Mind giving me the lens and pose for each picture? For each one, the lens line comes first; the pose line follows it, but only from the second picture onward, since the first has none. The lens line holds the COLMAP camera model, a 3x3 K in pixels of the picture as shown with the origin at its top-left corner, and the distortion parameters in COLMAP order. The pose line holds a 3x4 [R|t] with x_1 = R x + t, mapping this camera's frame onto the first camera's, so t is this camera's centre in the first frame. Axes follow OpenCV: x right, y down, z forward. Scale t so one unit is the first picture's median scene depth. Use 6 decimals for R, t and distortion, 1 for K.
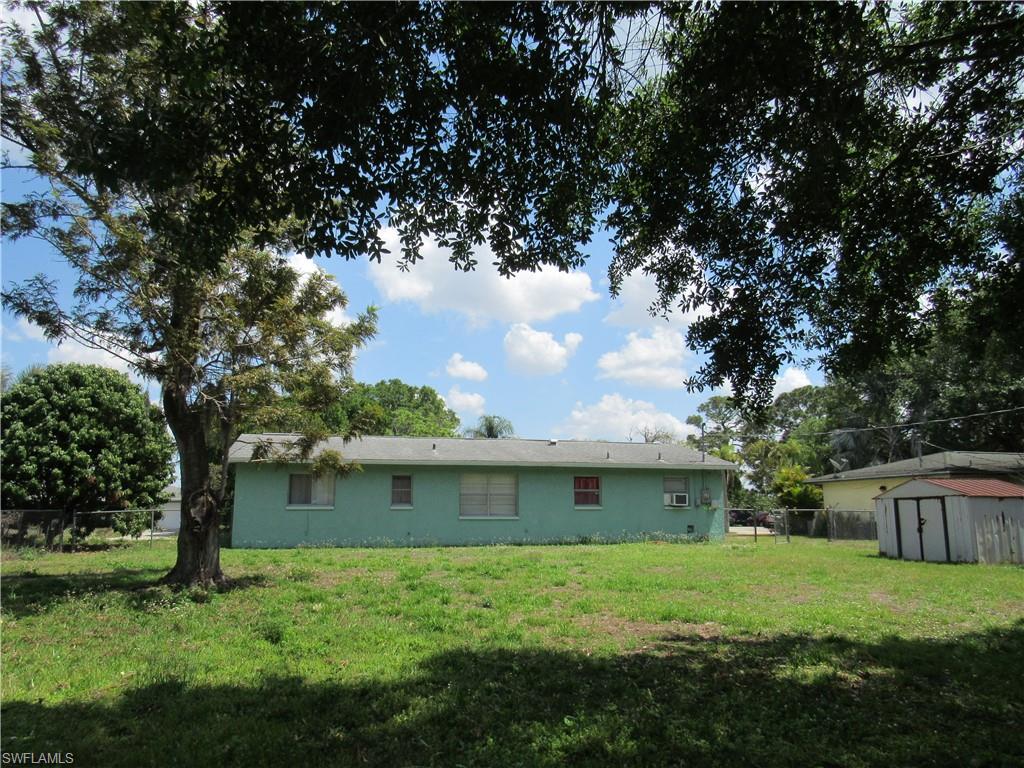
lens RADIAL K [[720.3, 0, 512.0], [0, 720.3, 384.0], [0, 0, 1]] dist [-0.007593, 0.001700]
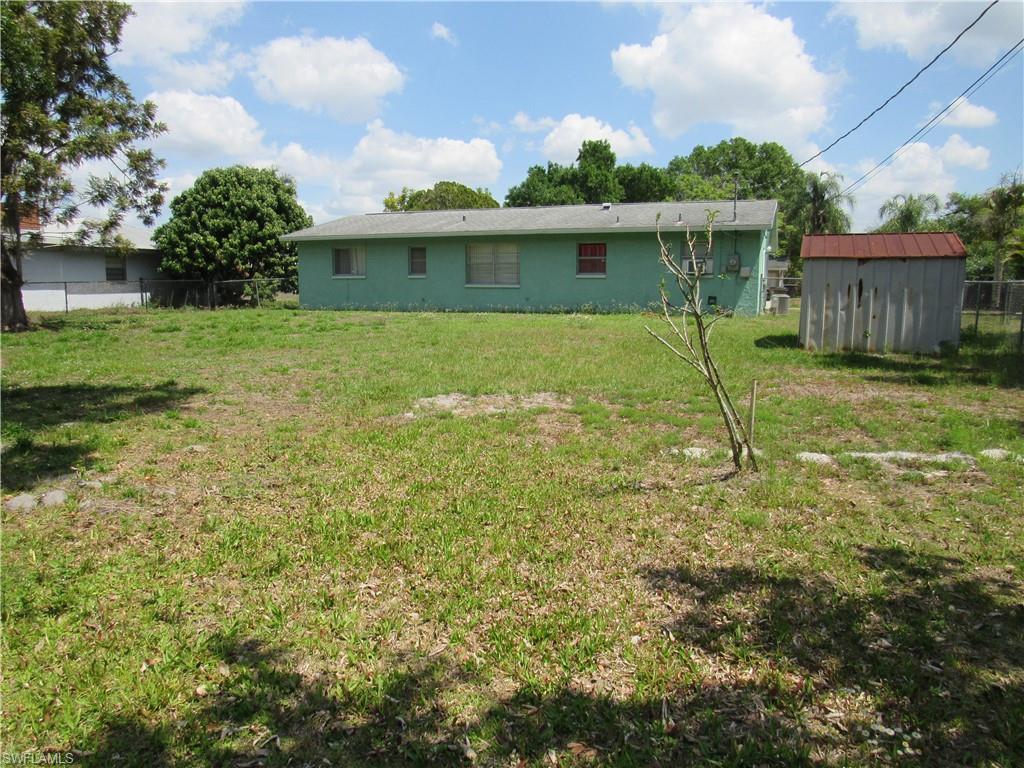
lens RADIAL K [[720.3, 0, 512.0], [0, 720.3, 384.0], [0, 0, 1]] dist [-0.007593, 0.001700]
pose [[0.826452, 0.078970, -0.557442, 0.612694], [0.098371, 0.954629, 0.281081, 0.032700], [0.554347, -0.287136, 0.781186, 0.171821]]
